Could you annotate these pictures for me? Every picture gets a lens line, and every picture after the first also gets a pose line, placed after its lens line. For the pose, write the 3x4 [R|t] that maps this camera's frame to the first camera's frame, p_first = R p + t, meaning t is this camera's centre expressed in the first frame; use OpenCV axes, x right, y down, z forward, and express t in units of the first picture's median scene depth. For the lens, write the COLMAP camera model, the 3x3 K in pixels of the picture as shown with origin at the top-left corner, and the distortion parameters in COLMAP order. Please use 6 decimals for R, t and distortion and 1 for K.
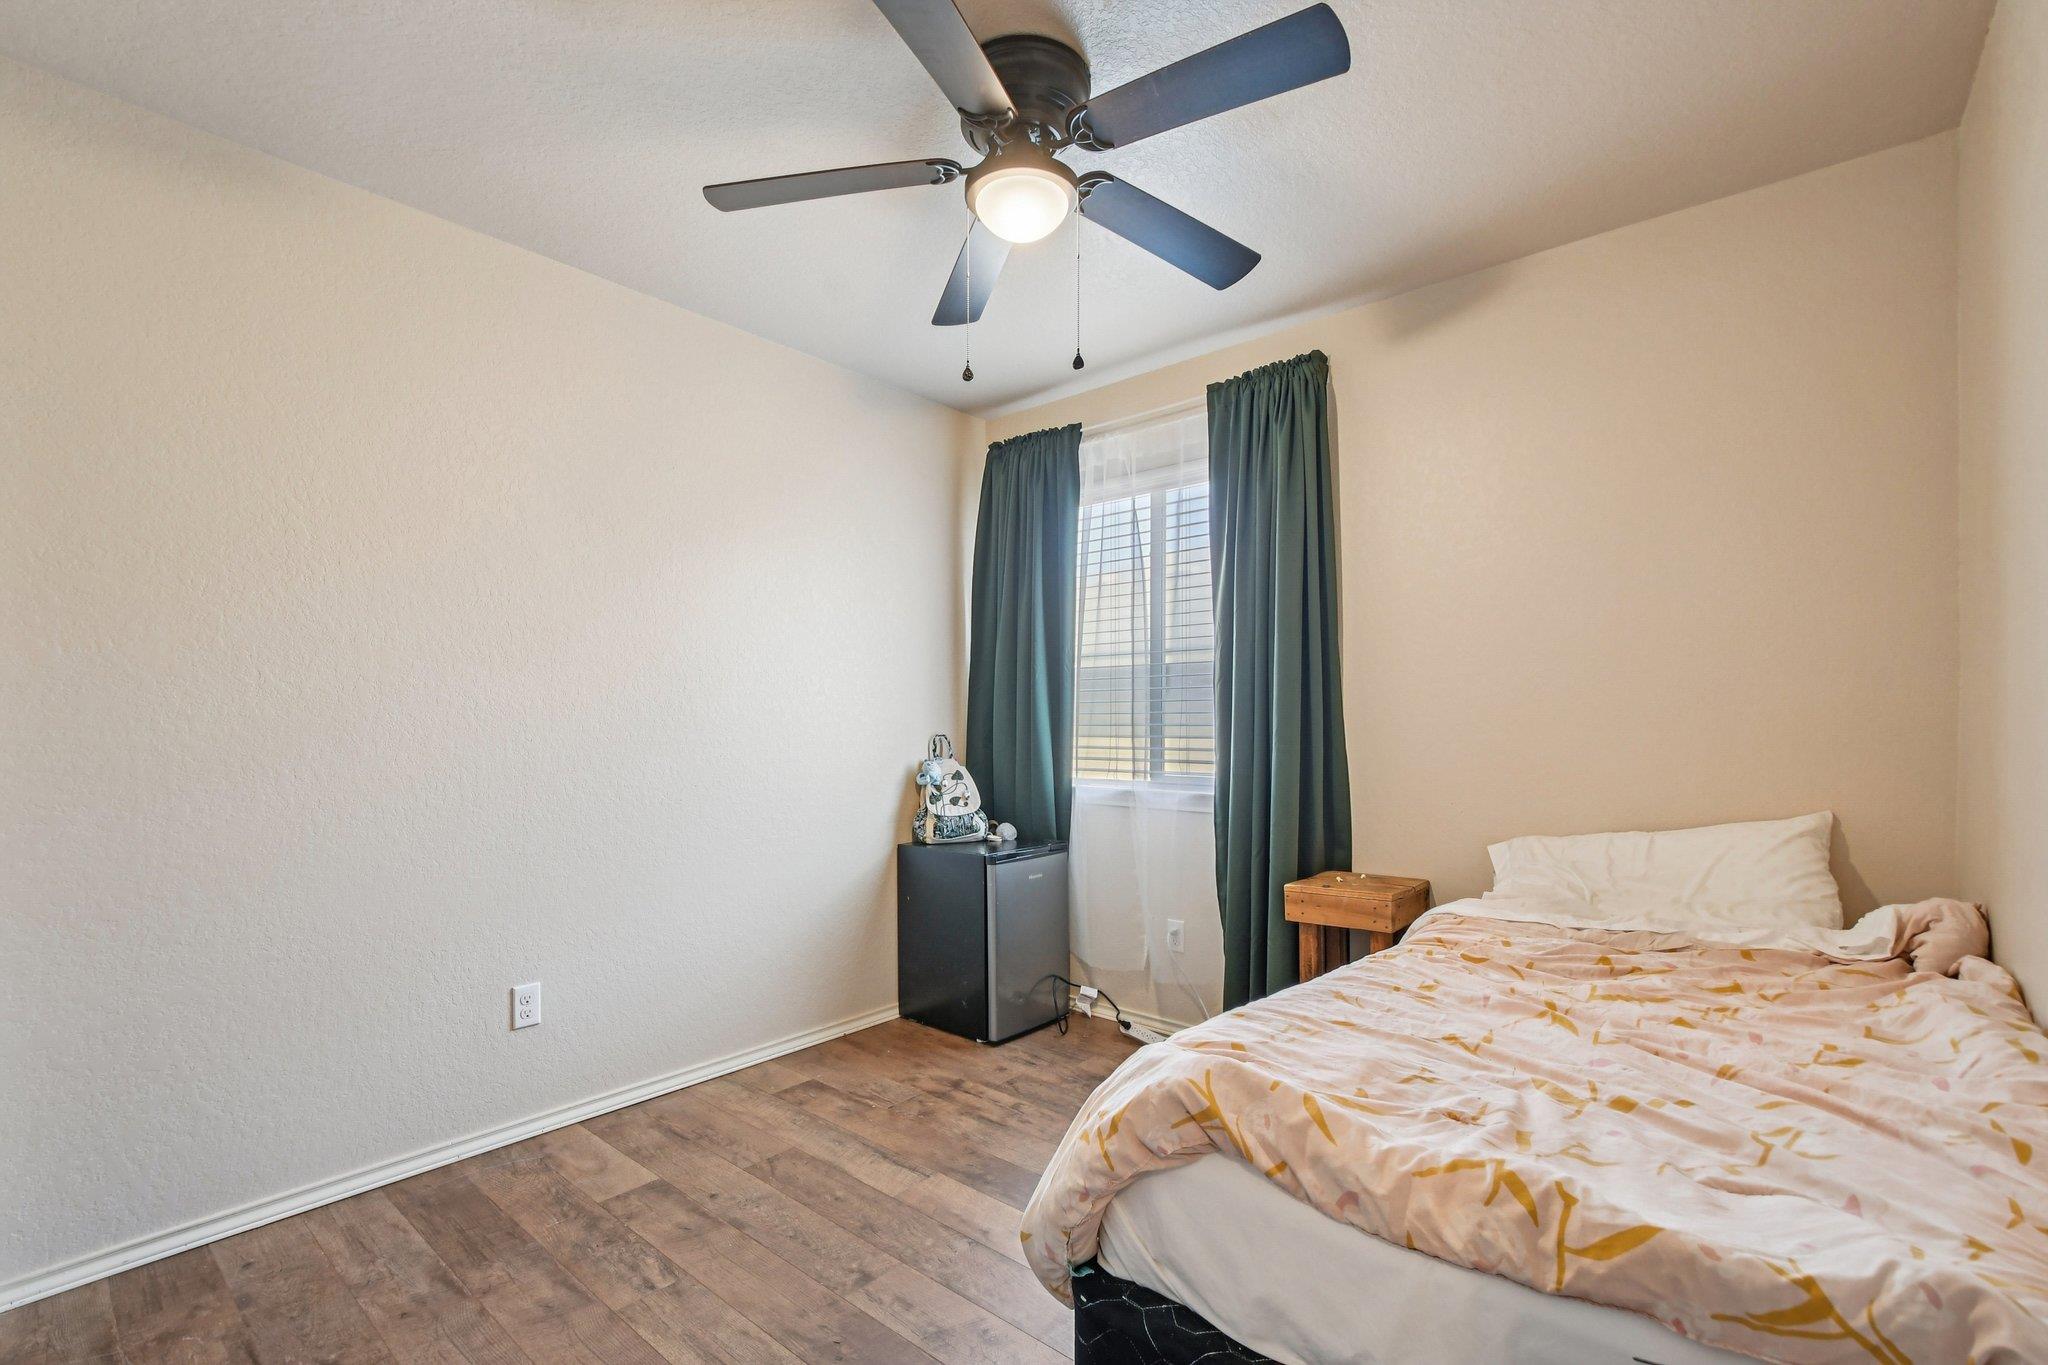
lens RADIAL K [[905.5, 0, 1014.0], [0, 905.5, 733.2], [0, 0, 1]] dist [0.005665, -0.005649]
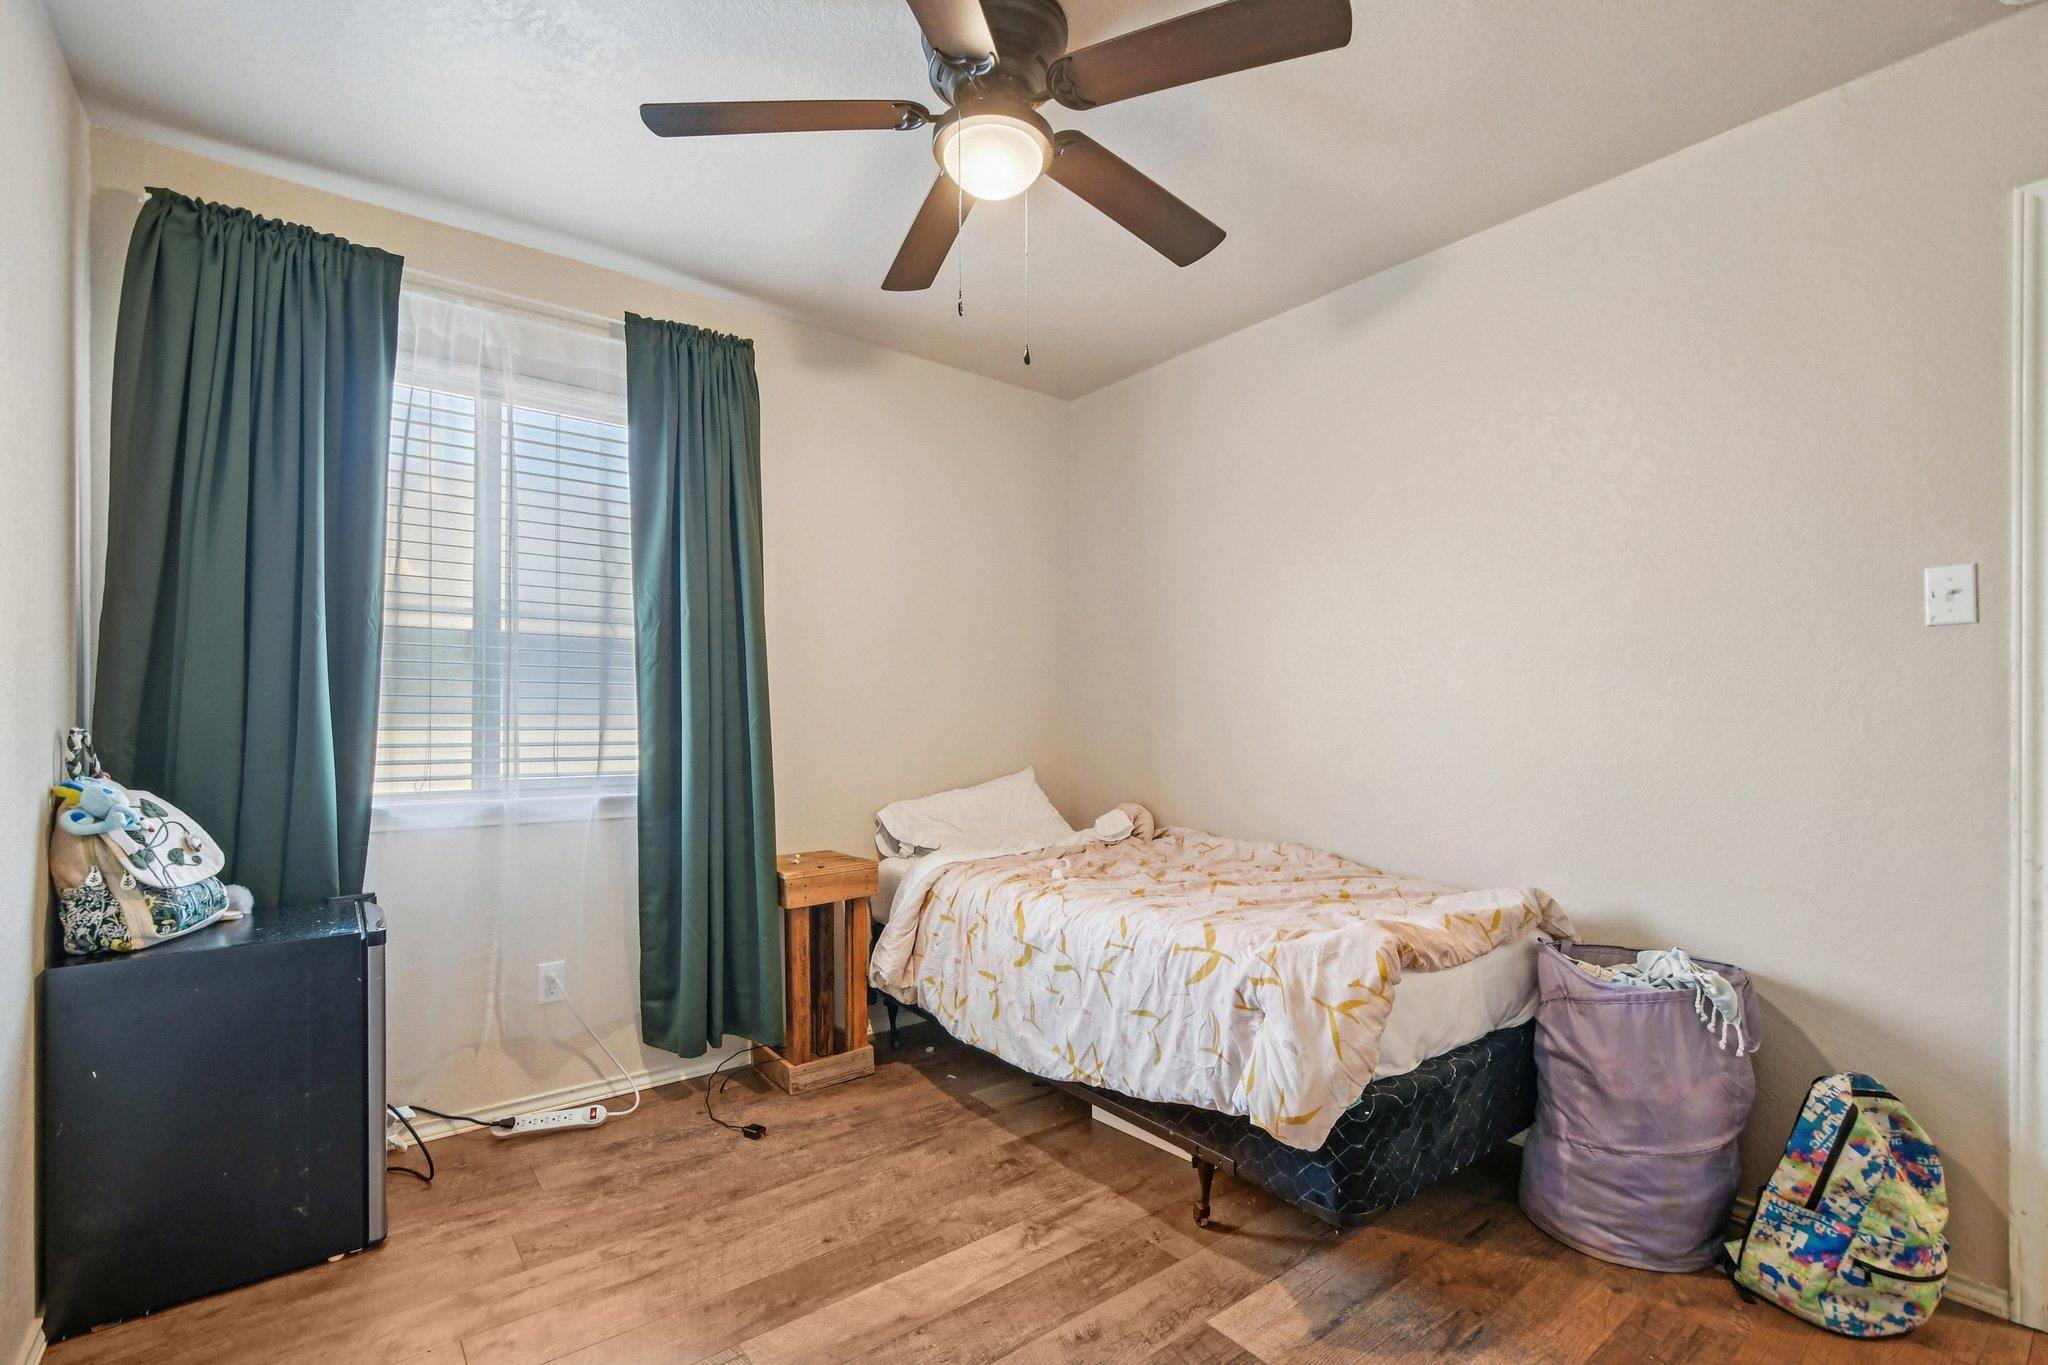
lens RADIAL K [[905.5, 0, 1014.4], [0, 905.5, 716.1], [0, 0, 1]] dist [0.005665, -0.005649]
pose [[0.192585, 0.001902, 0.981278, -0.509029], [0.007955, 0.999962, -0.003499, -0.000273], [-0.981248, 0.008480, 0.192563, 0.450425]]
